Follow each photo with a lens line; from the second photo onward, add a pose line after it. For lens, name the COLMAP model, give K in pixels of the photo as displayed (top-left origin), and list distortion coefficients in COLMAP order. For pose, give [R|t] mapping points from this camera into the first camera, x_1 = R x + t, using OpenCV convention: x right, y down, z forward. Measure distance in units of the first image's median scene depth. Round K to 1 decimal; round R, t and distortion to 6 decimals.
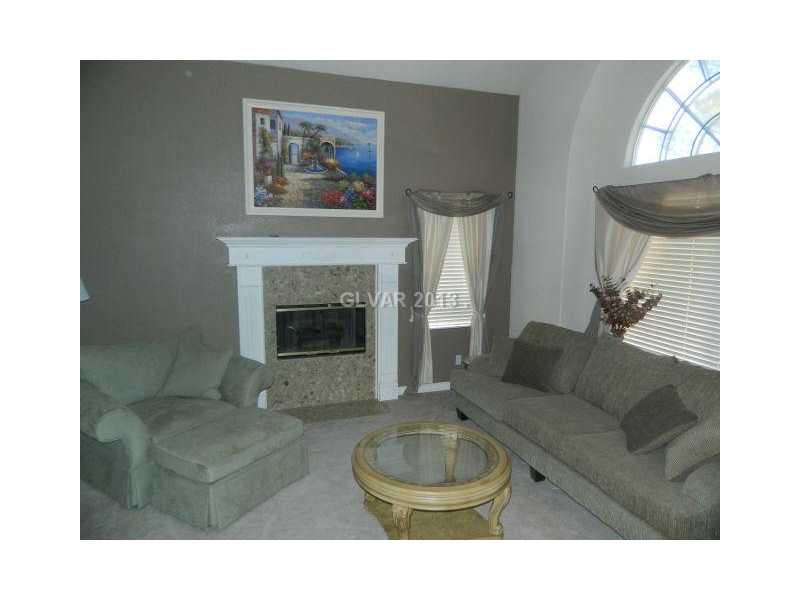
lens RADIAL K [[491.4, 0, 400.7], [0, 491.4, 300.5], [0, 0, 1]] dist [0.015362, 0.000977]
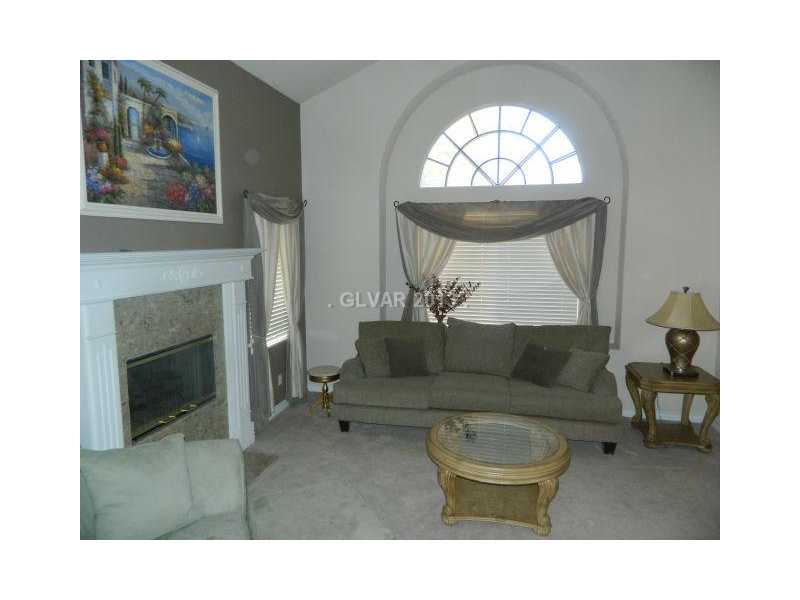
lens RADIAL K [[491.4, 0, 397.6], [0, 491.4, 299.0], [0, 0, 1]] dist [0.015362, 0.000977]
pose [[0.505140, -0.114088, 0.855463, -0.620514], [0.127919, 0.990173, 0.056519, -0.059806], [-0.853505, 0.080880, 0.514770, 0.378418]]
